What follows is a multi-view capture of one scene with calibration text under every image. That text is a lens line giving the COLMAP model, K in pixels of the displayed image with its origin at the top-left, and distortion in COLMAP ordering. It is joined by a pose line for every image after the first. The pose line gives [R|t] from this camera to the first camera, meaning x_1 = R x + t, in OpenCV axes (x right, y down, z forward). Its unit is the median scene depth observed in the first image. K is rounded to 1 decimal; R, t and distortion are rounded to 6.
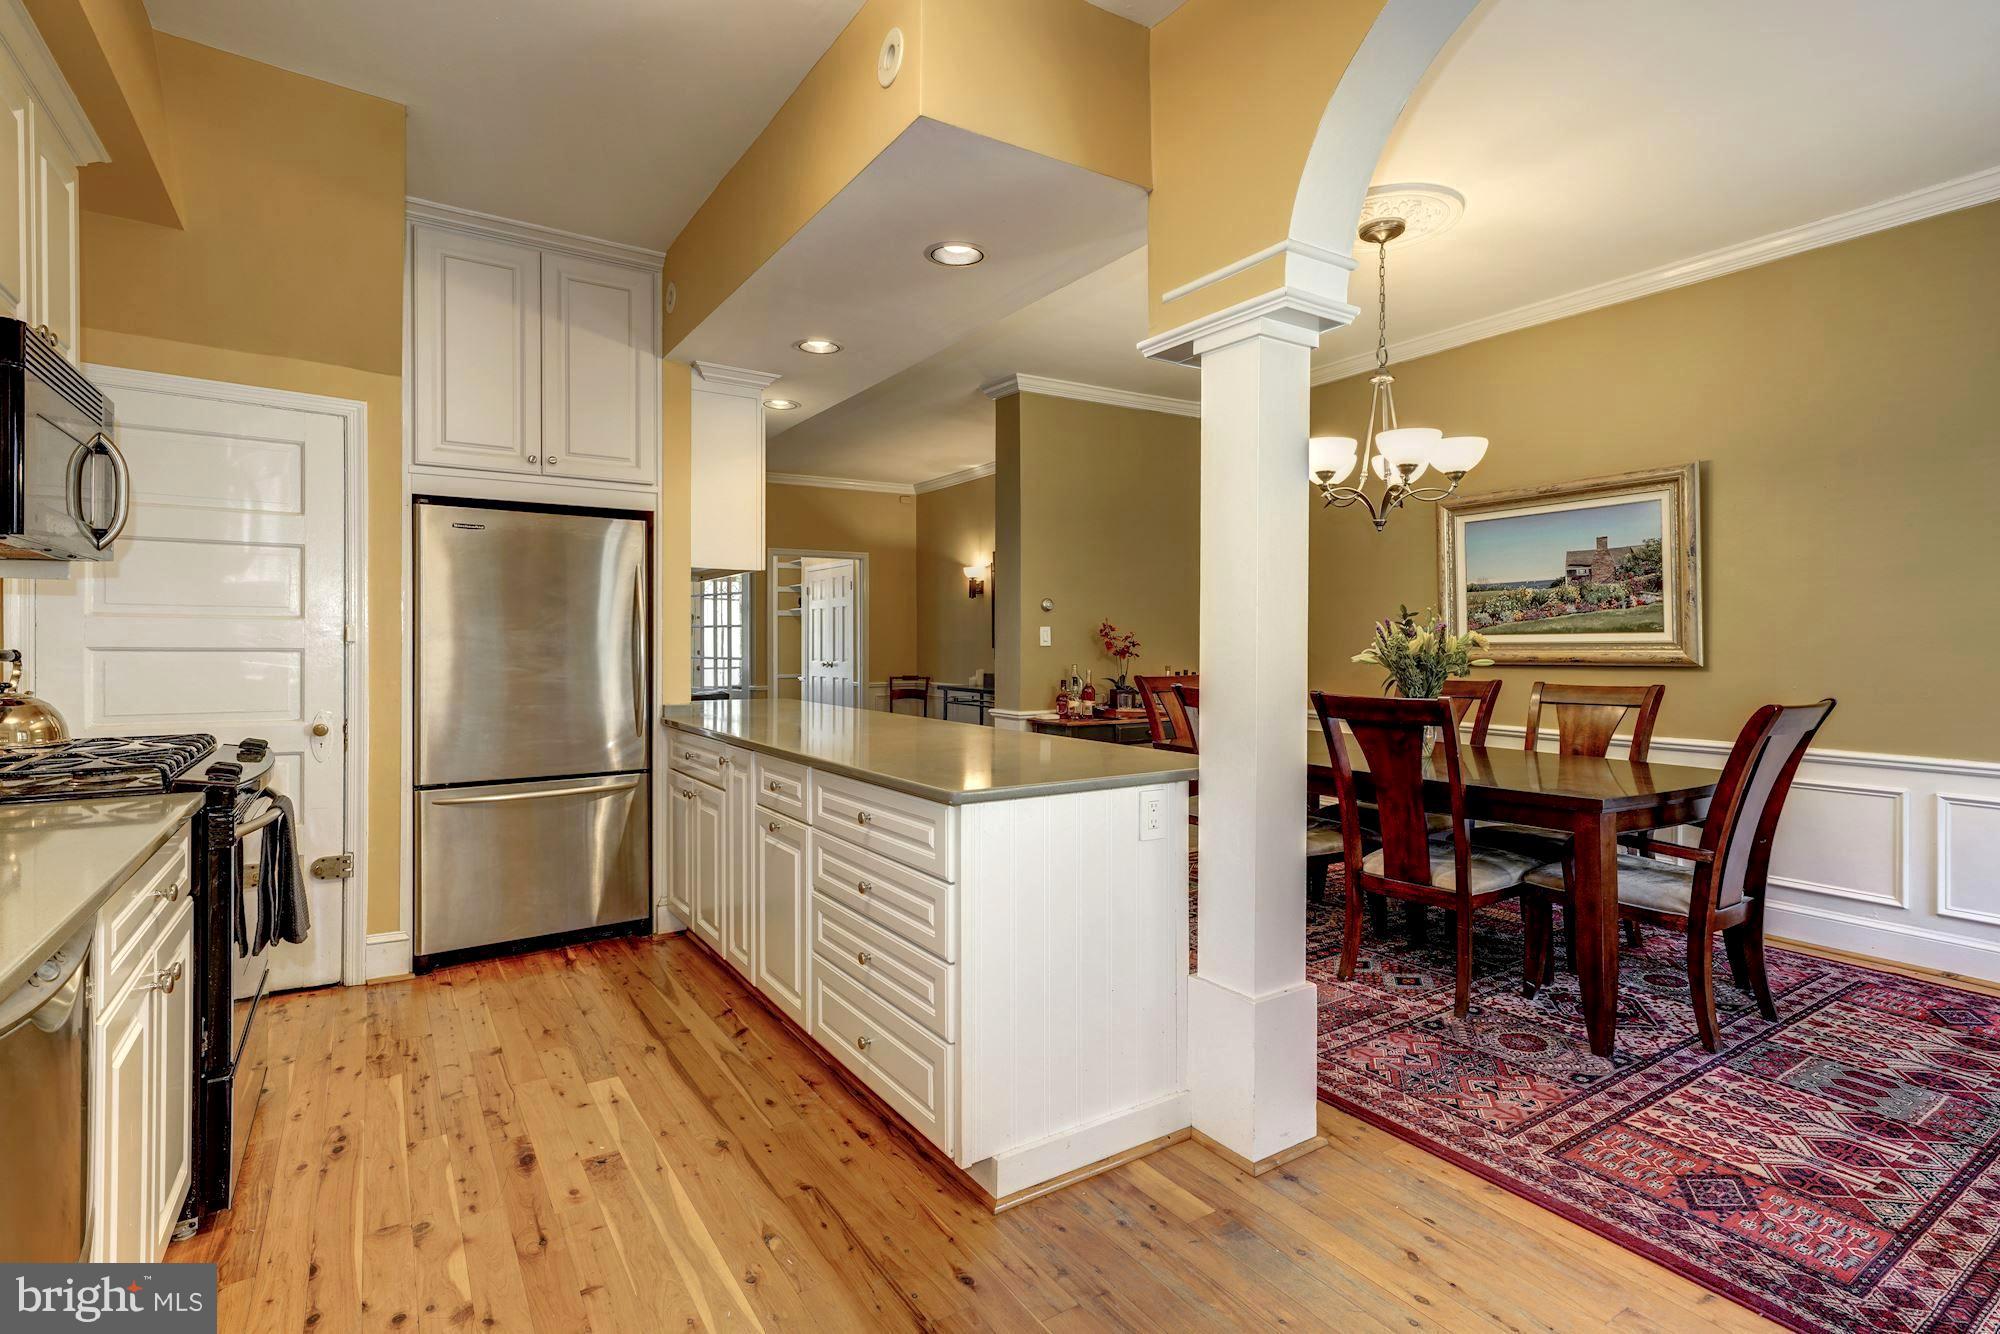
lens RADIAL K [[963.2, 0, 1001.6], [0, 963.2, 645.4], [0, 0, 1]] dist [0.000782, 0.009293]
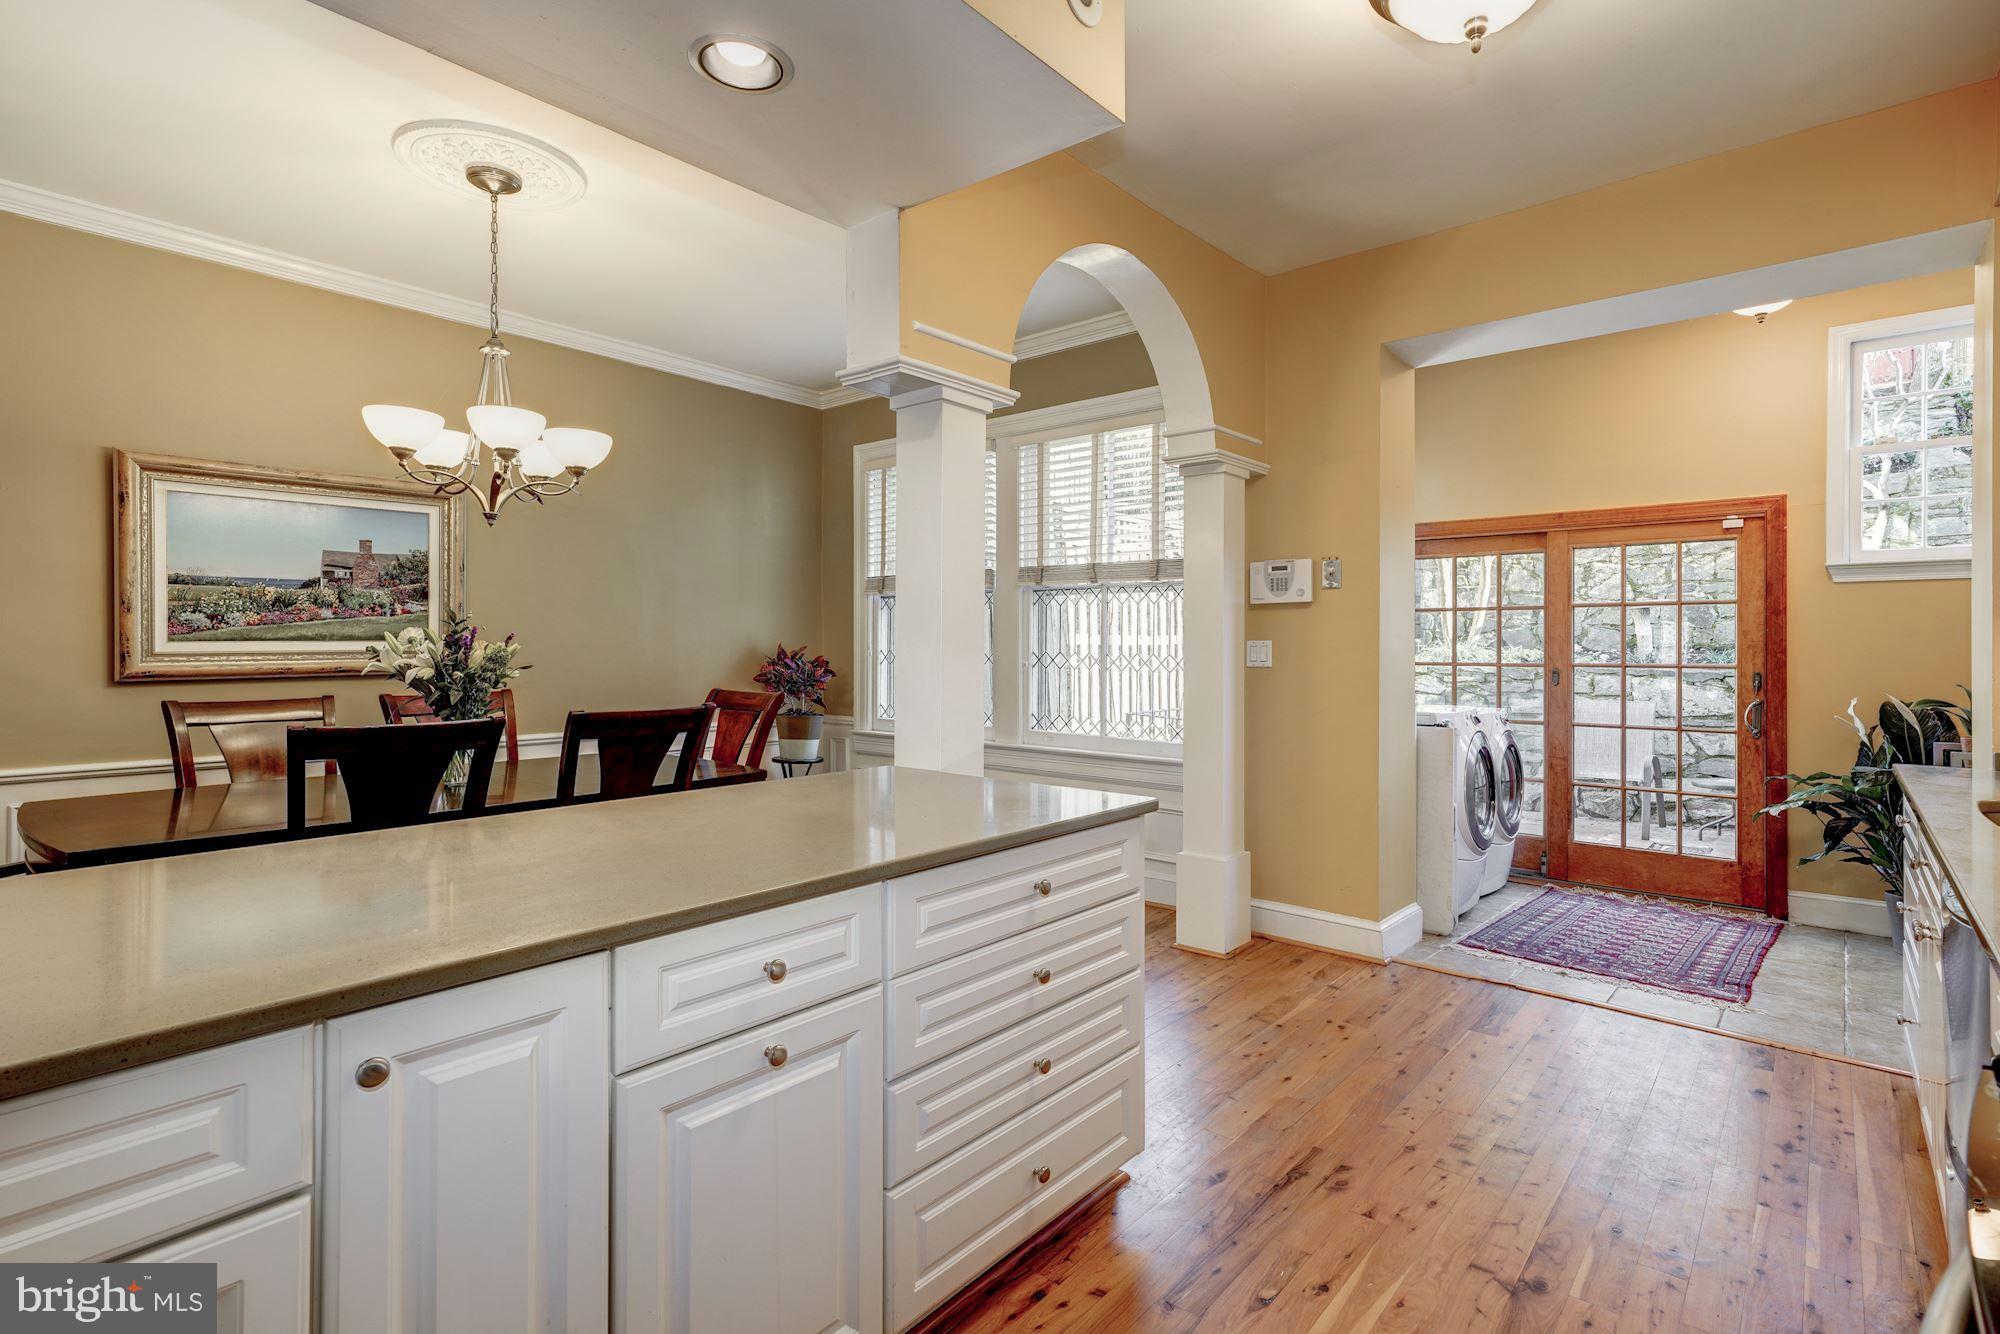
lens RADIAL K [[963.2, 0, 1001.6], [0, 963.2, 645.4], [0, 0, 1]] dist [0.000782, 0.009293]
pose [[-0.280493, -0.002583, 0.959853, -0.567804], [0.000891, 0.999995, 0.002952, -0.012712], [-0.959856, 0.001684, -0.280489, 0.802236]]
